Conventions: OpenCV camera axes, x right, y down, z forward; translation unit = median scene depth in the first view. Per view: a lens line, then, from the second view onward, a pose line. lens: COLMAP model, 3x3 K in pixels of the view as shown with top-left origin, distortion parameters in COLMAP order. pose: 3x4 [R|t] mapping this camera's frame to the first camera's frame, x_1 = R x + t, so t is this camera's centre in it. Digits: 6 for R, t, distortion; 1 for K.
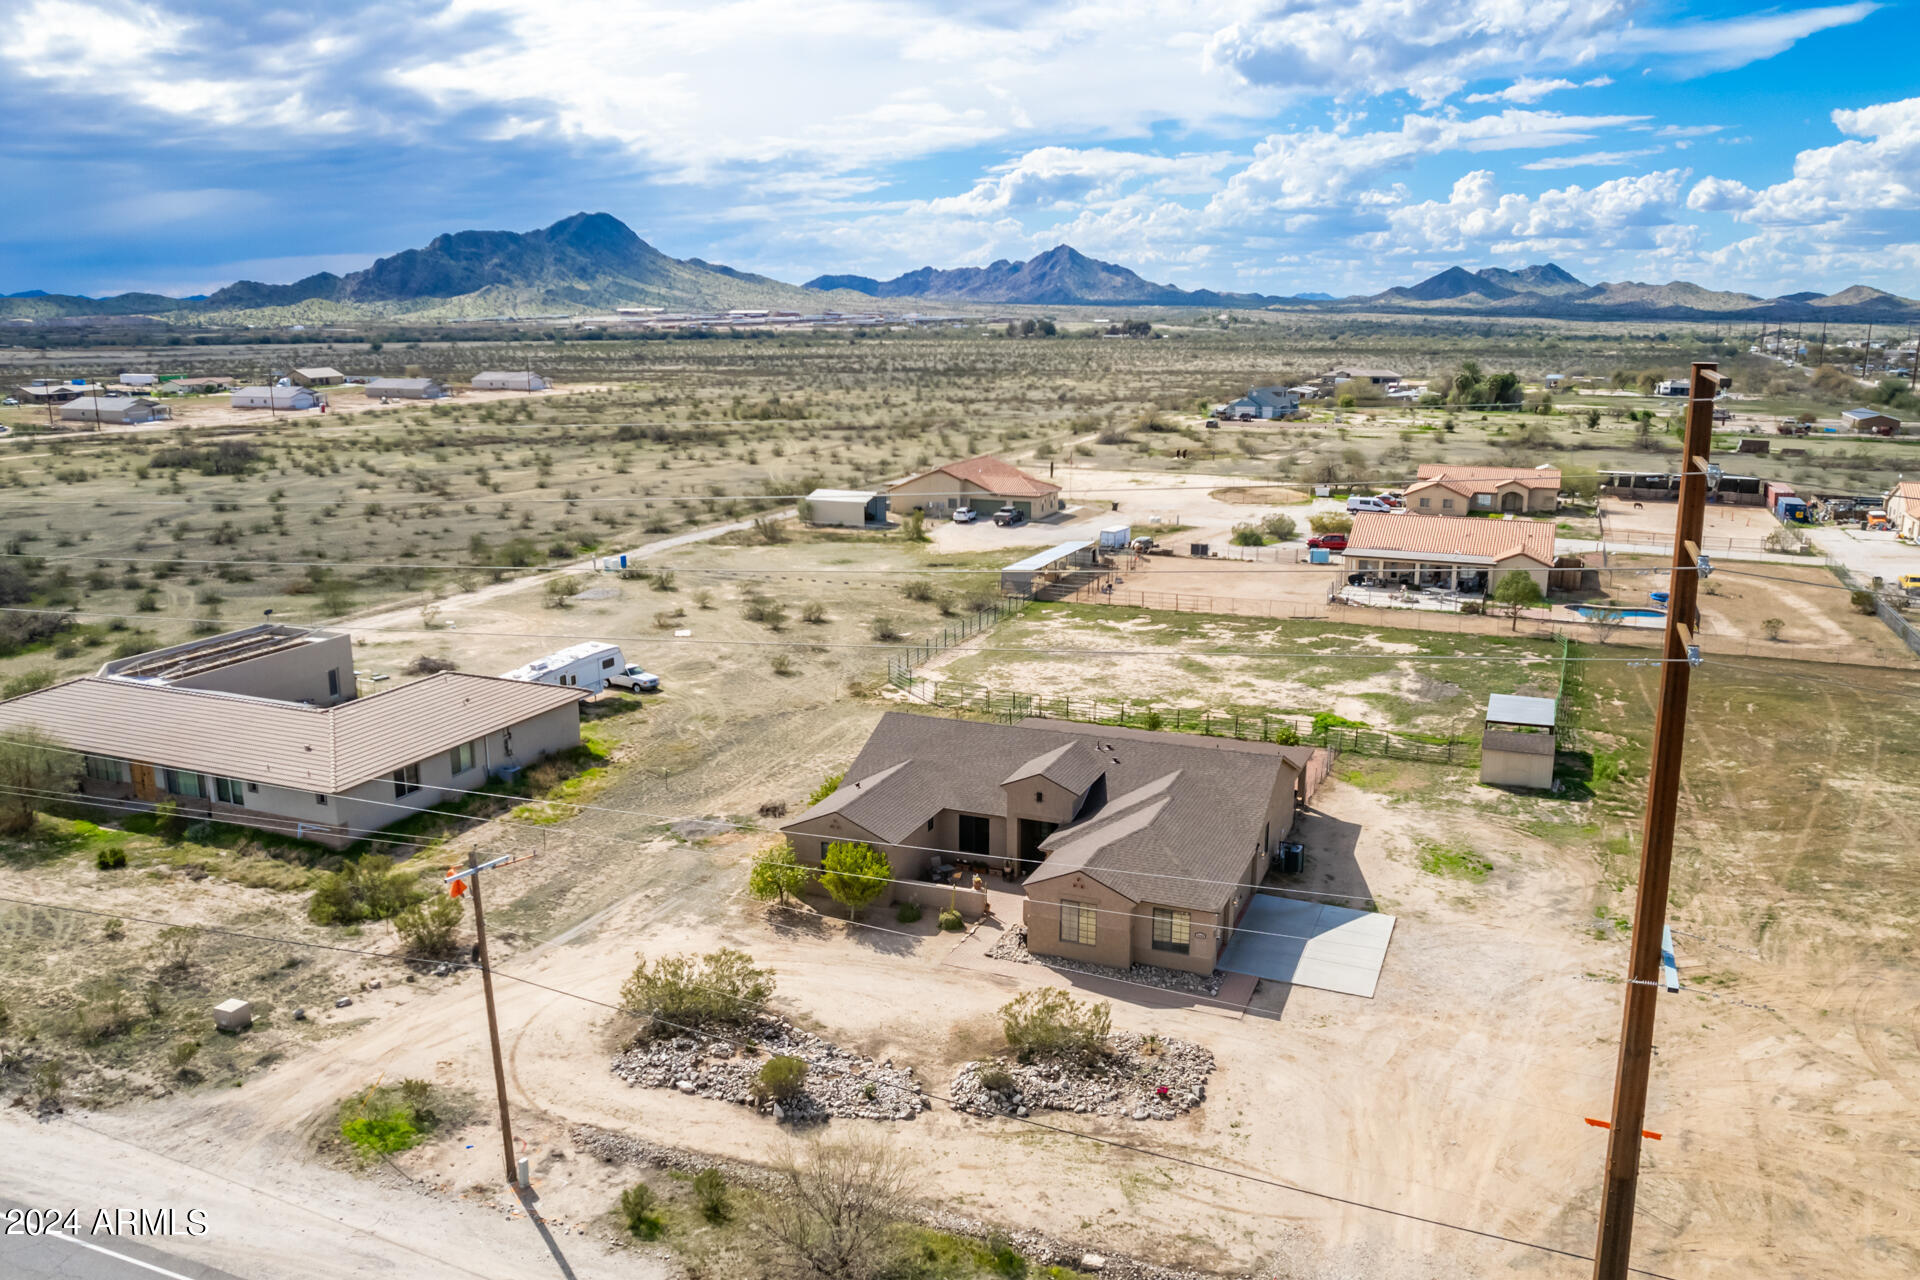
lens RADIAL K [[1462.5, 0, 967.3], [0, 1462.5, 622.2], [0, 0, 1]] dist [-0.073371, 0.050529]
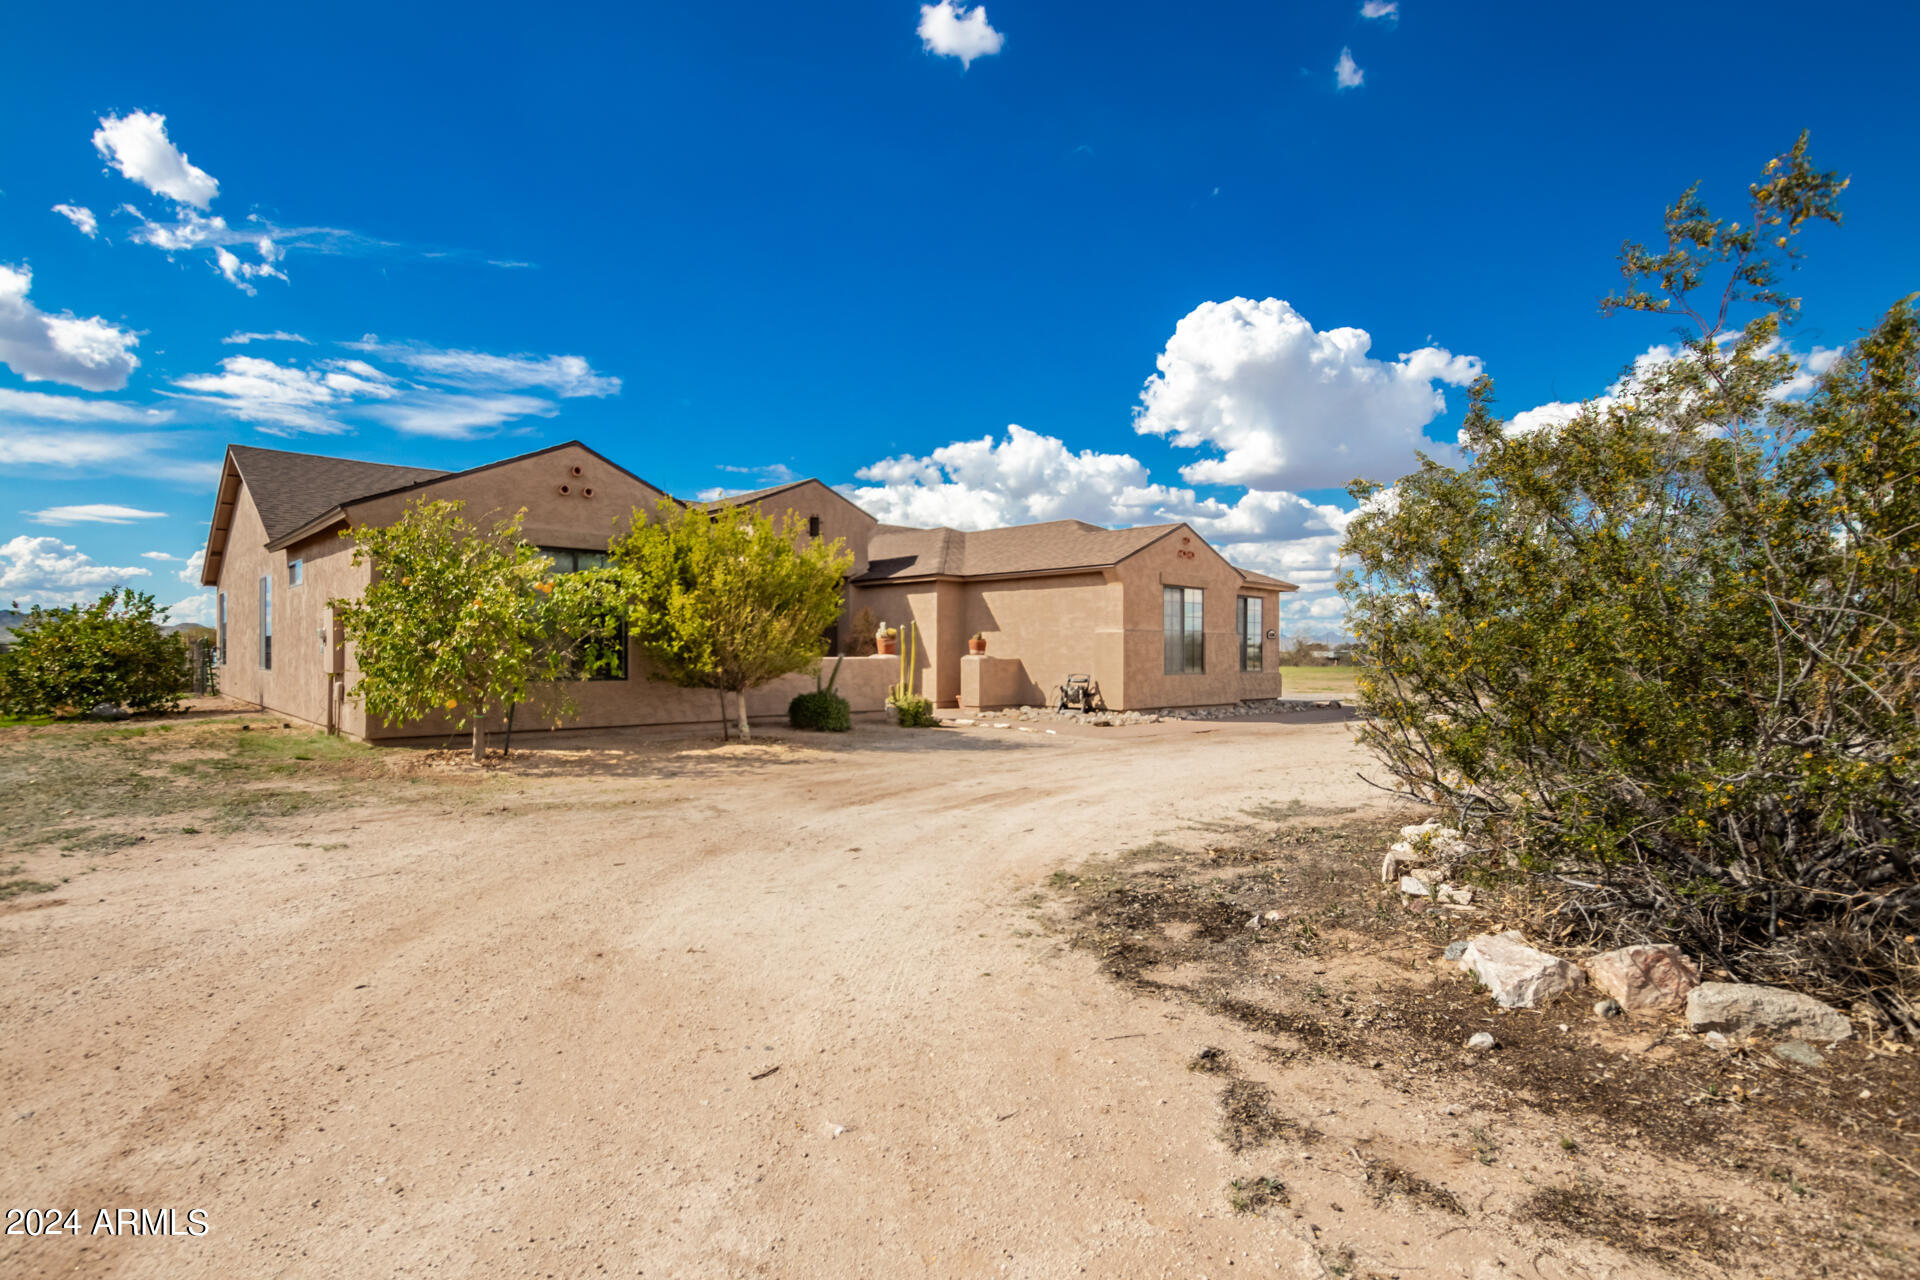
lens RADIAL K [[955.5, 0, 947.1], [0, 955.5, 656.5], [0, 0, 1]] dist [-0.028660, -0.002605]
pose [[0.419300, -0.002768, 0.907844, -0.142499], [0.186652, 0.978895, -0.083223, 0.121325], [-0.888453, 0.204347, 0.410967, 0.499252]]
